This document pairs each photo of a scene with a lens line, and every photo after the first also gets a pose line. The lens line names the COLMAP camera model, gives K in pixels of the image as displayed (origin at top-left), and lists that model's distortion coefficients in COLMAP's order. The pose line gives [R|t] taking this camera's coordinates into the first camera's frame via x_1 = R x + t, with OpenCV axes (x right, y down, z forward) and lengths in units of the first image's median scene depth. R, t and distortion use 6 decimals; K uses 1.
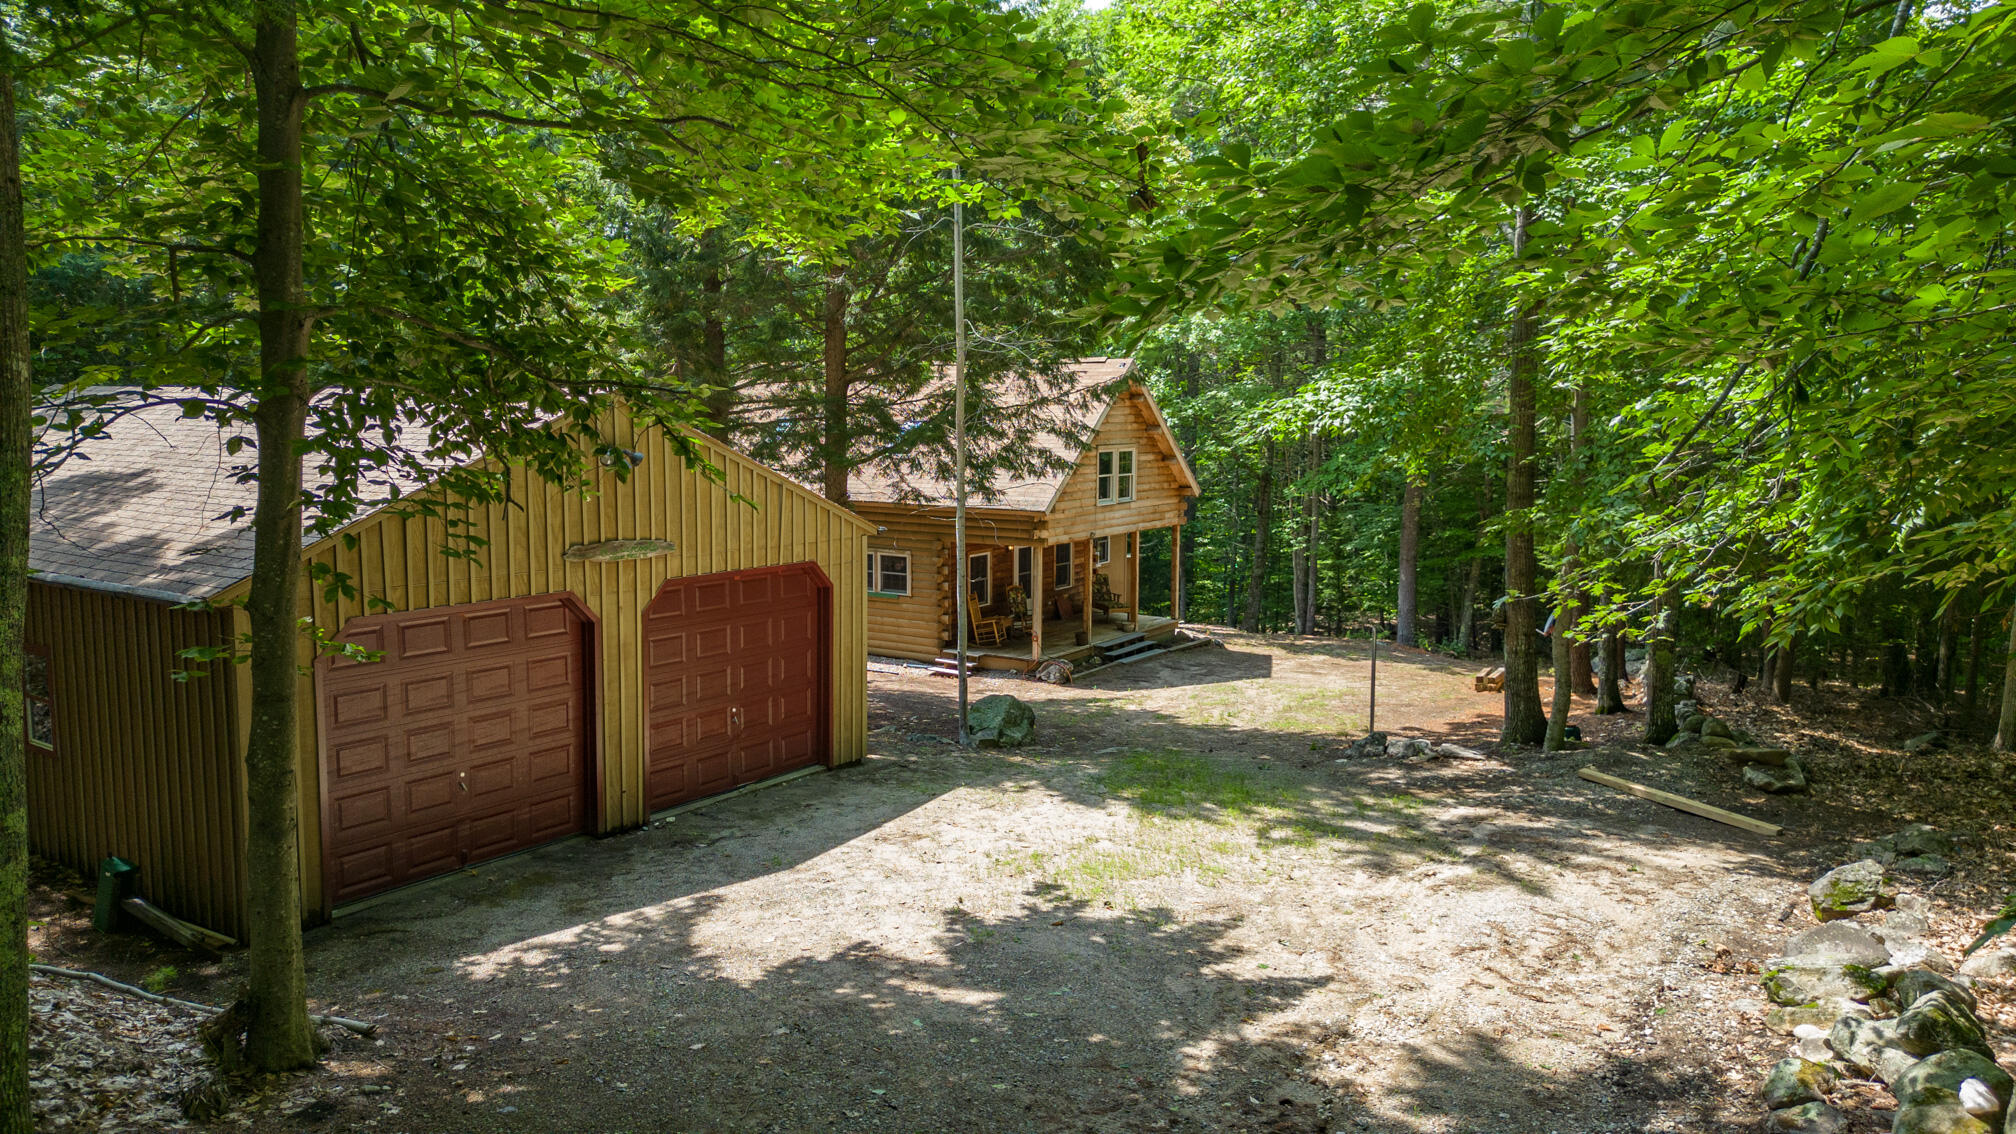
lens RADIAL K [[1407.0, 0, 1008.0], [0, 1407.0, 567.0], [0, 0, 1]] dist [0.149416, -0.316177]
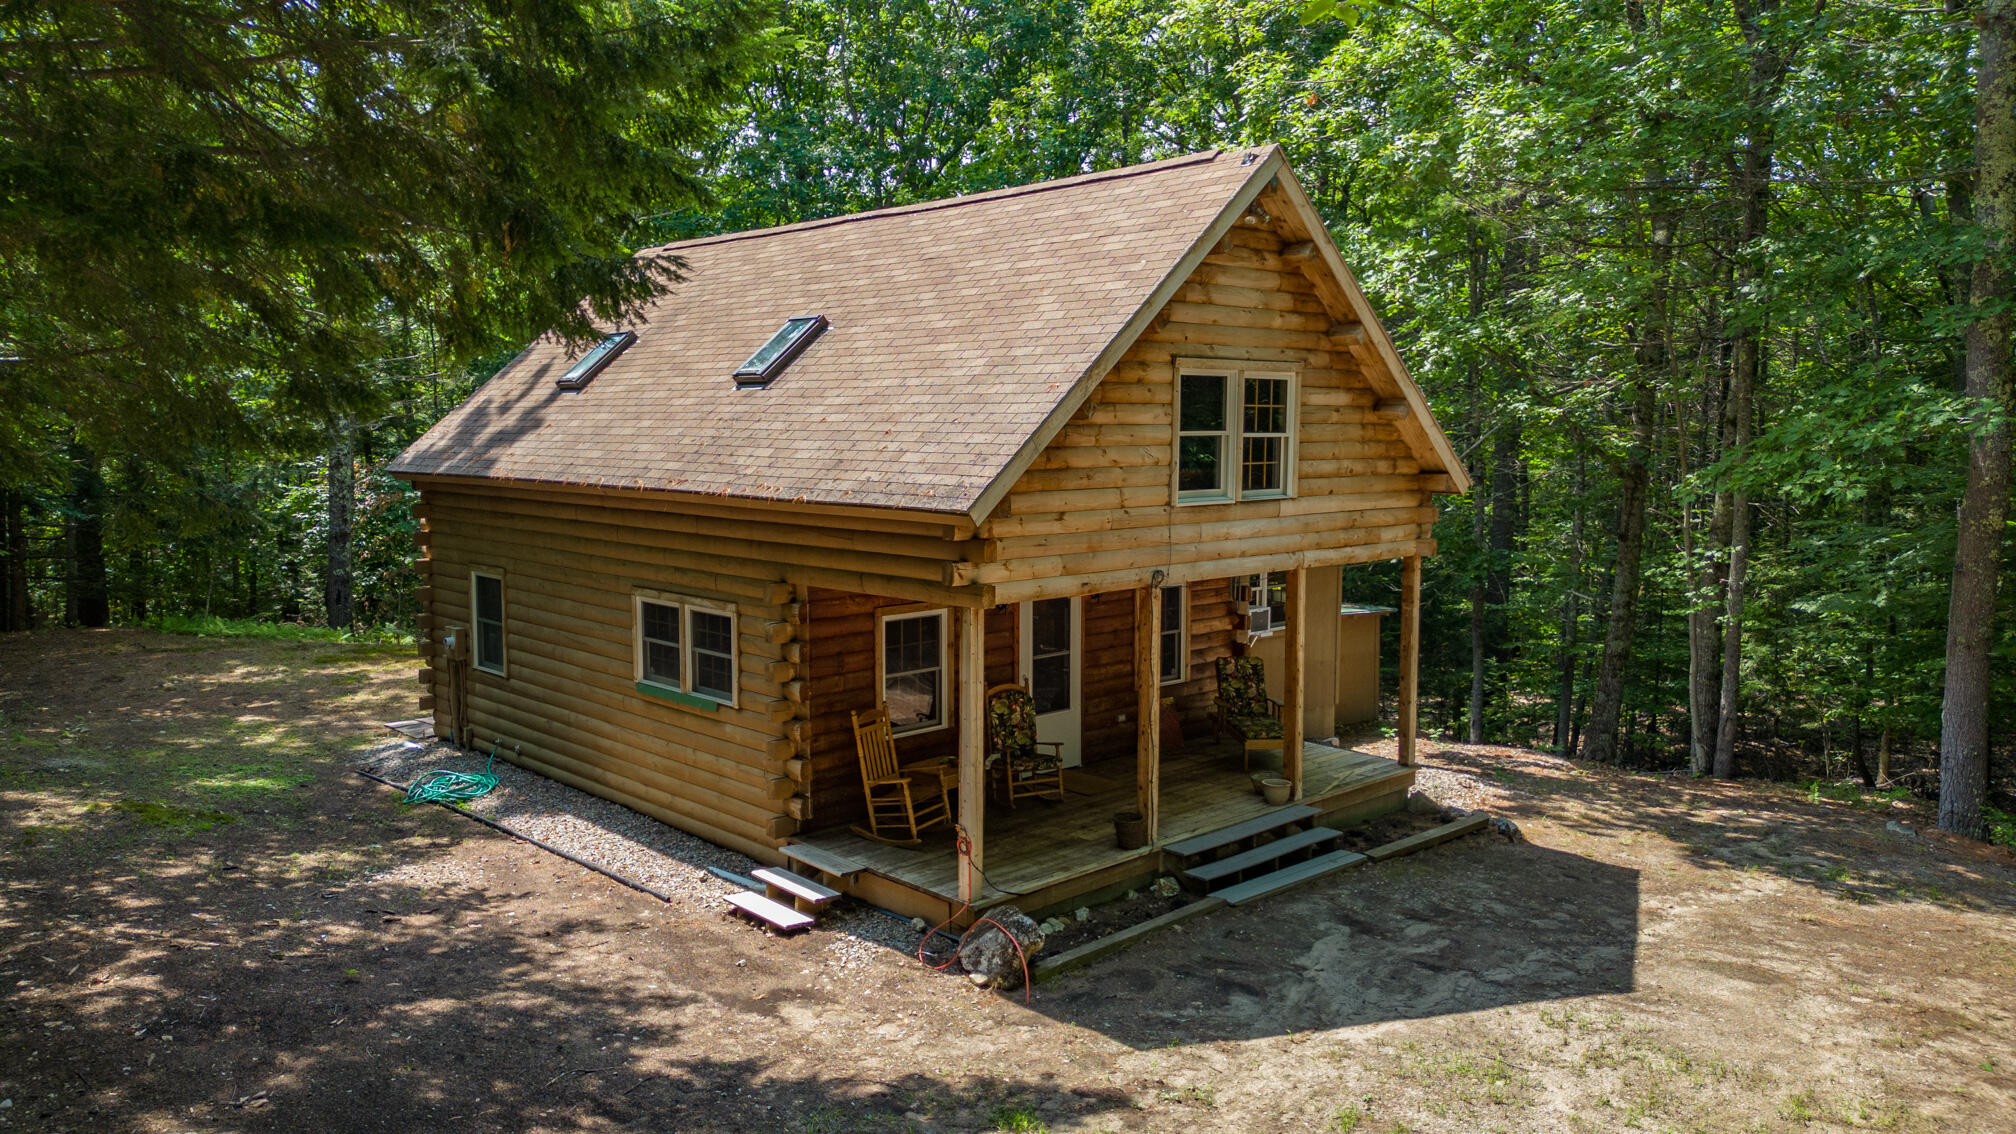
lens RADIAL K [[1407.0, 0, 1008.0], [0, 1407.0, 567.0], [0, 0, 1]] dist [0.149416, -0.316177]
pose [[0.971465, 0.021565, -0.236203, 0.178216], [-0.026158, 0.999524, -0.016330, -0.028138], [0.235738, 0.022043, 0.971567, 0.933749]]
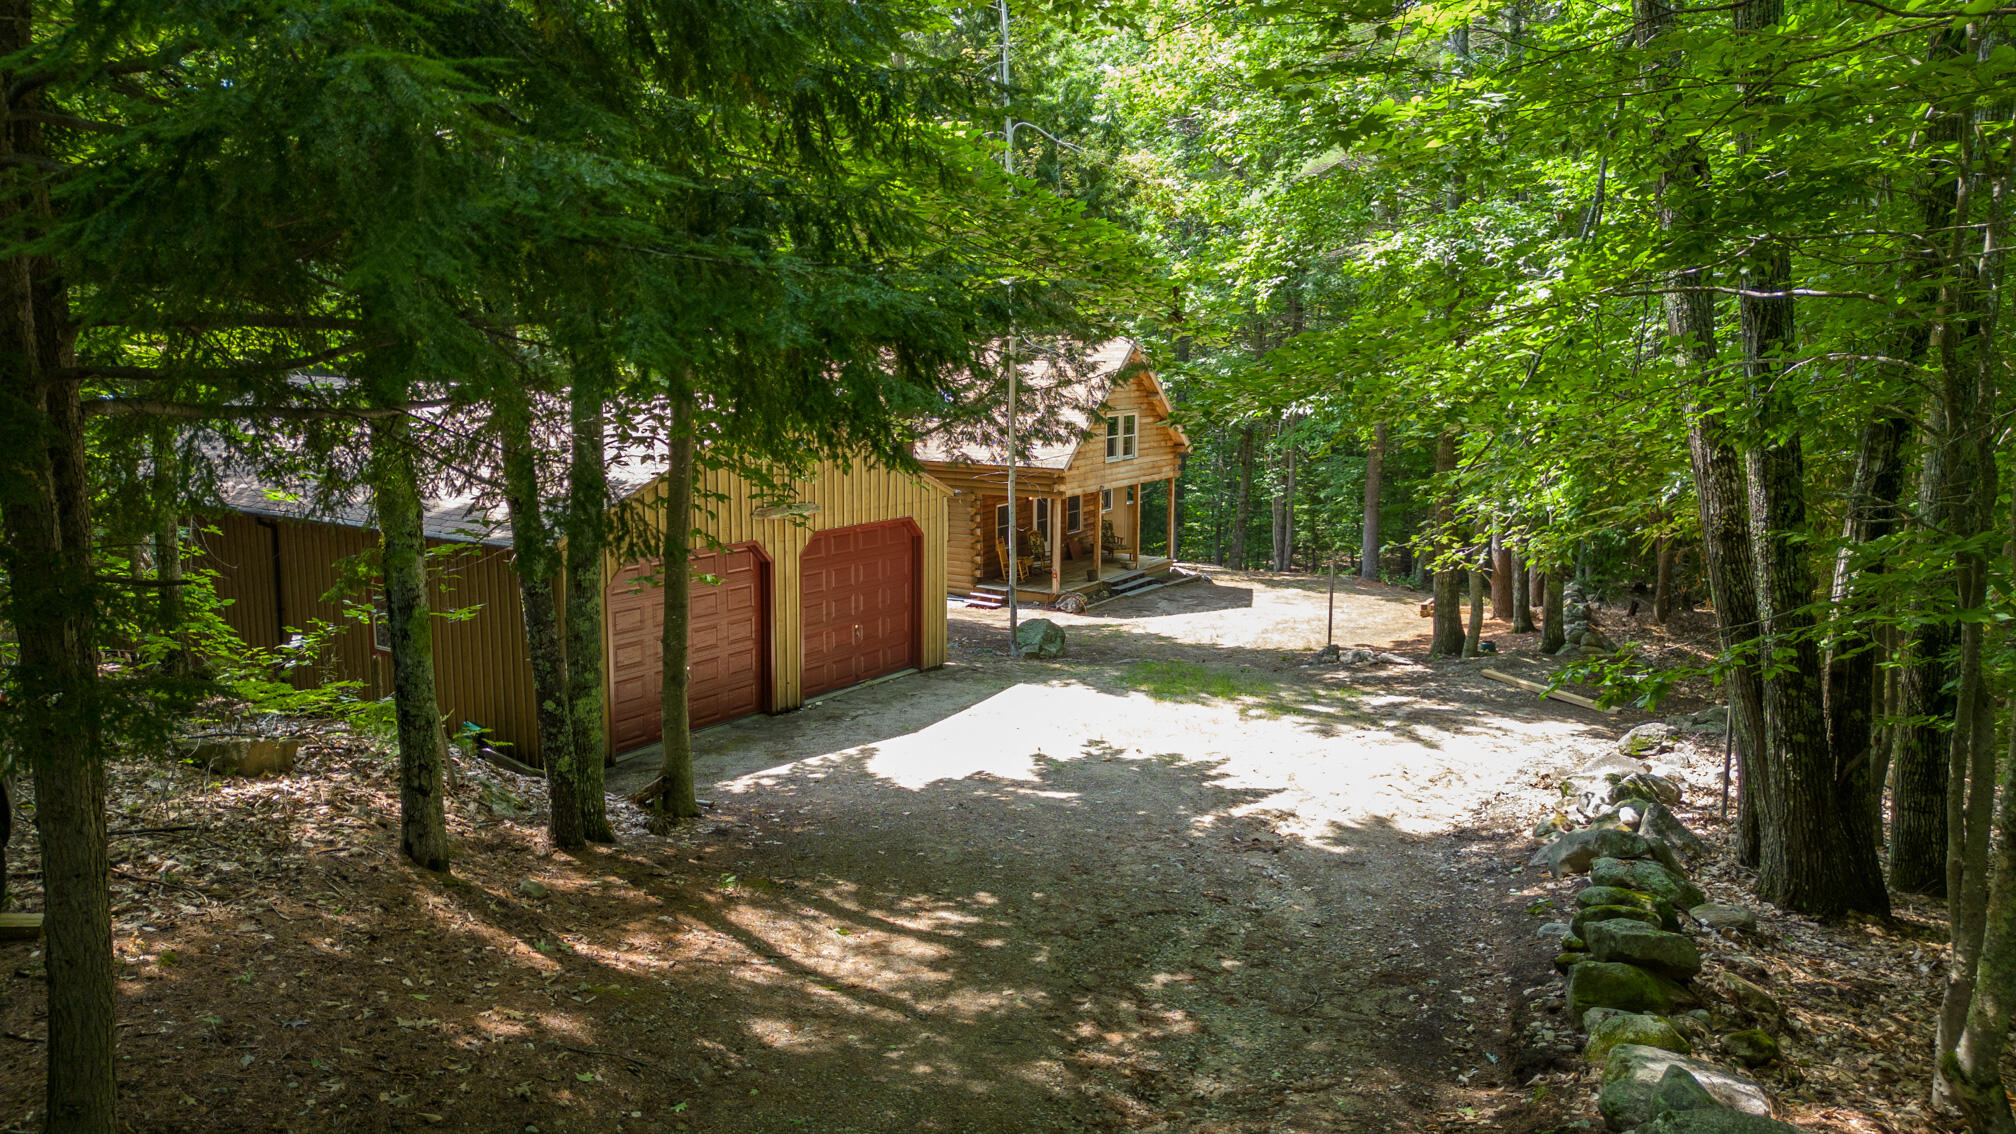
lens RADIAL K [[1407.0, 0, 1008.0], [0, 1407.0, 567.0], [0, 0, 1]] dist [0.149416, -0.316177]
pose [[0.999933, -0.003297, 0.011099, -0.049992], [0.002818, 0.999075, 0.042914, -0.011337], [-0.011230, -0.042880, 0.999017, -0.284610]]
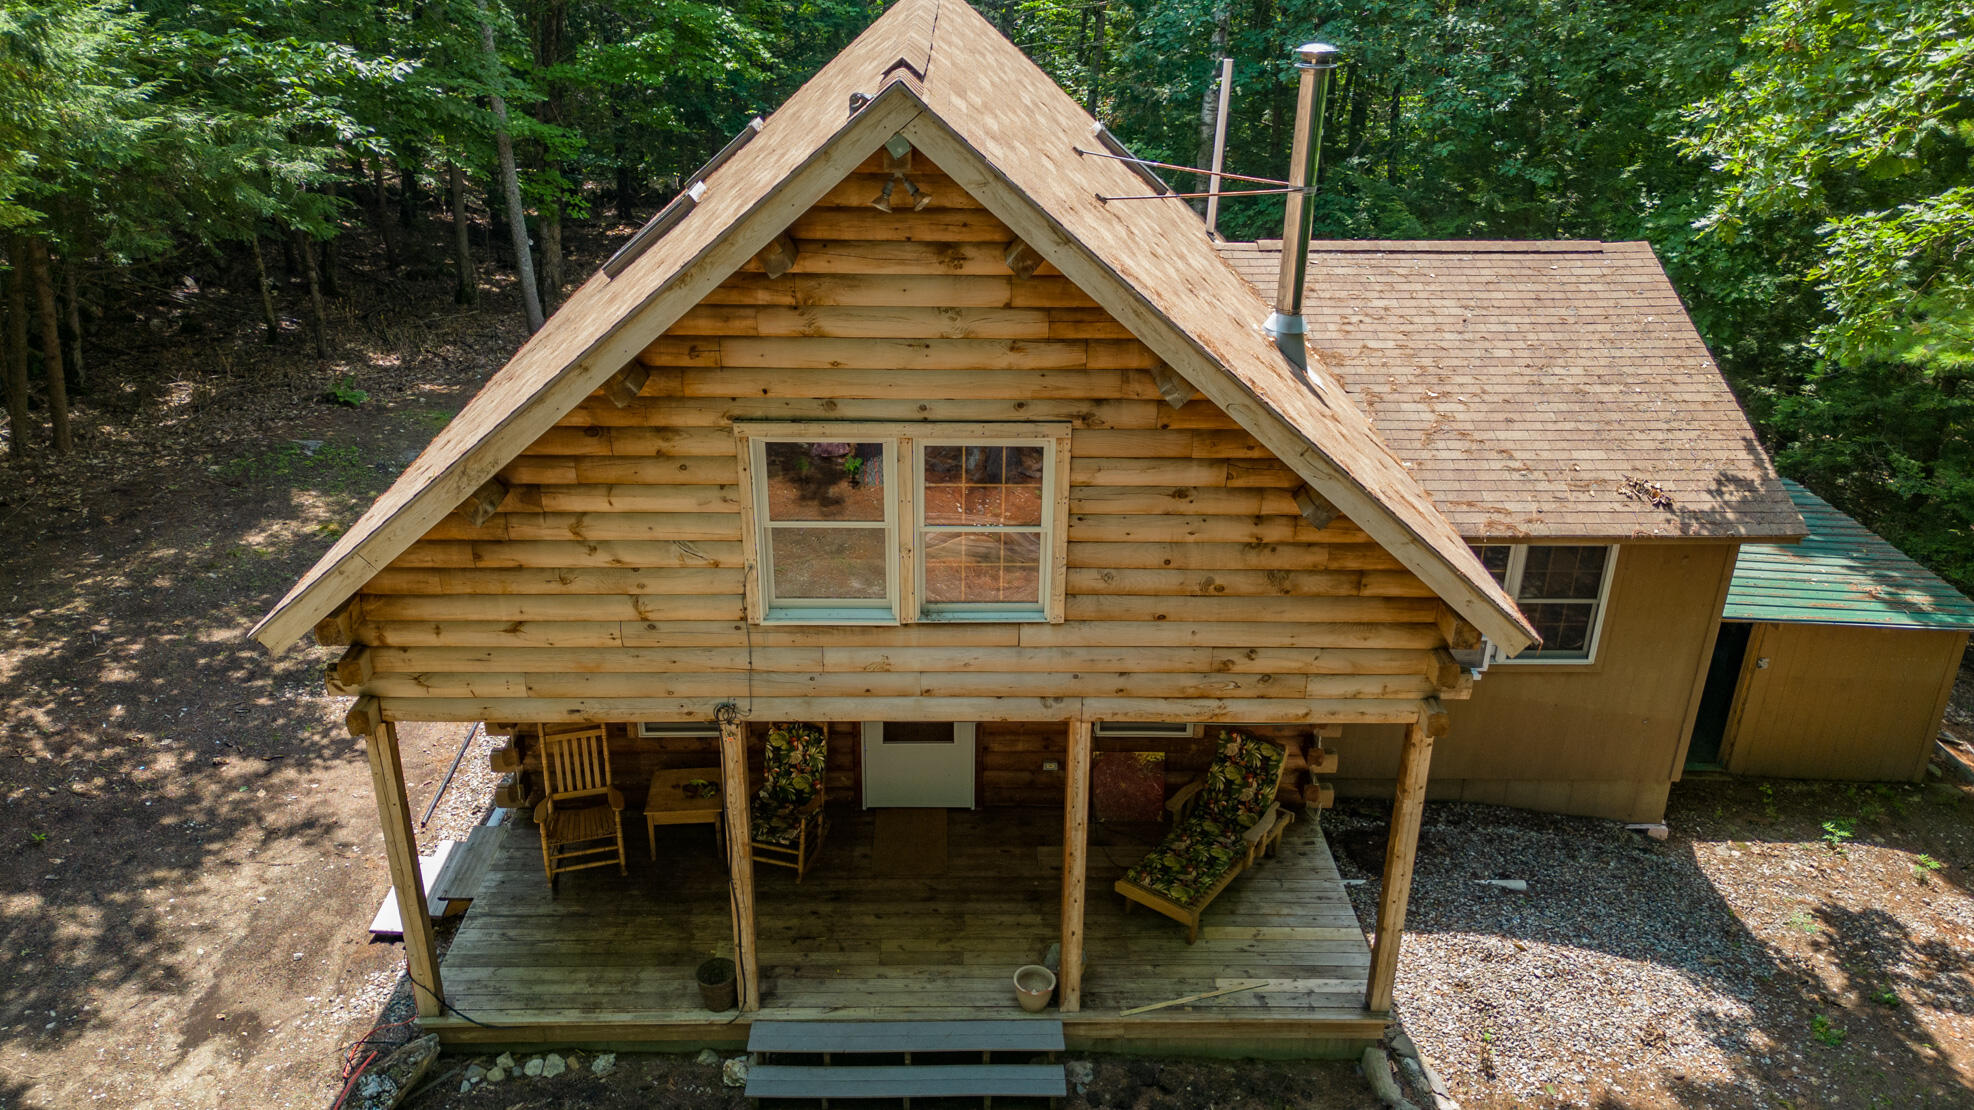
lens RADIAL K [[1421.0, 0, 987.0], [0, 1421.0, 555.0], [0, 0, 1]] dist [0.047033, 0.000232]
pose [[0.553139, 0.351191, -0.755448, 0.464784], [-0.113975, 0.930179, 0.348967, -0.249873], [0.825255, -0.106925, 0.554545, 1.388238]]
